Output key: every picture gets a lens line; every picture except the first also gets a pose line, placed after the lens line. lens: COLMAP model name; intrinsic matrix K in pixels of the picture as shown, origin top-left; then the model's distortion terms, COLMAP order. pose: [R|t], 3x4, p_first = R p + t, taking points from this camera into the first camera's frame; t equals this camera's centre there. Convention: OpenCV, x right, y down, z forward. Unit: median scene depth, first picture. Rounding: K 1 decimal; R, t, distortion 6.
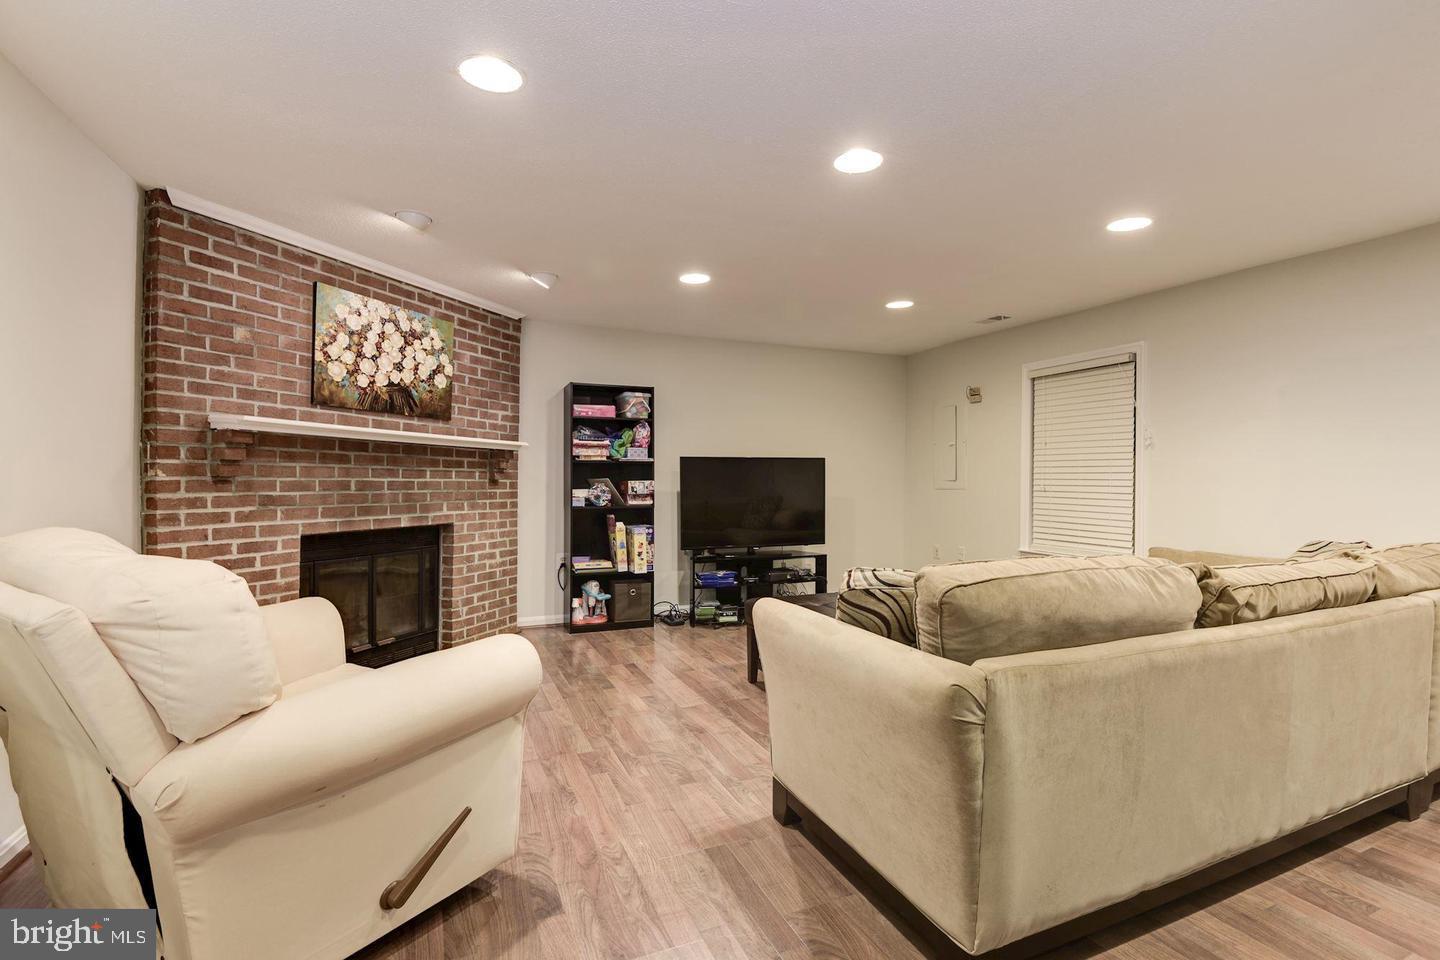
lens RADIAL K [[666.6, 0, 721.1], [0, 666.6, 474.3], [0, 0, 1]] dist [0.000338, -0.020933]
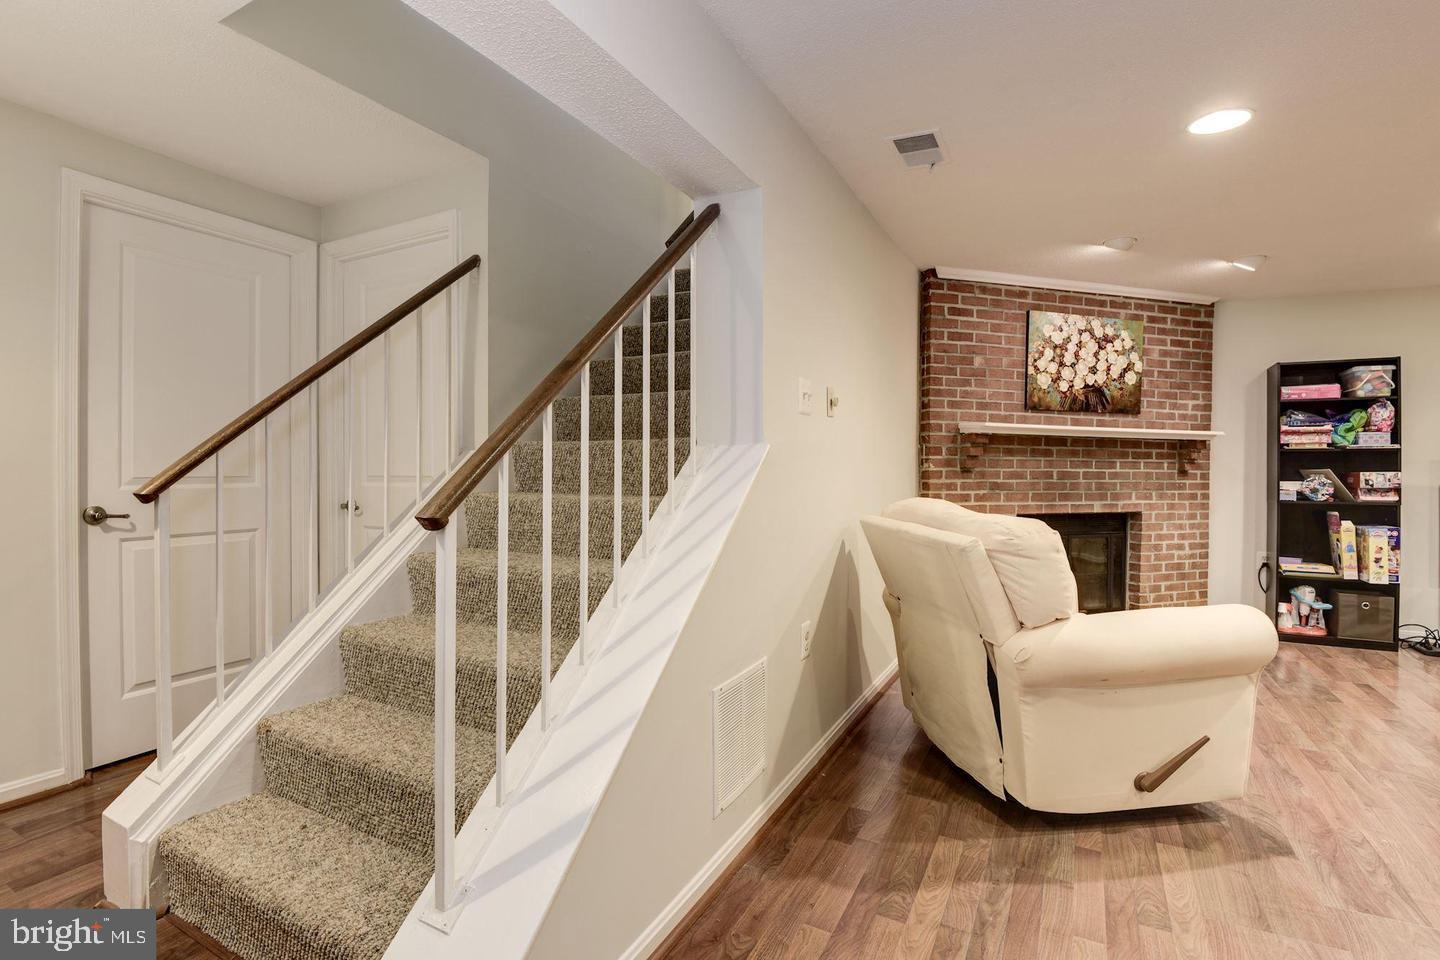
lens RADIAL K [[666.6, 0, 721.1], [0, 666.6, 474.3], [0, 0, 1]] dist [0.000338, -0.020933]
pose [[0.623393, 0.004772, -0.781894, 0.003649], [0.005090, 0.999935, 0.010160, 0.000223], [0.781892, -0.010314, 0.623328, -0.186059]]
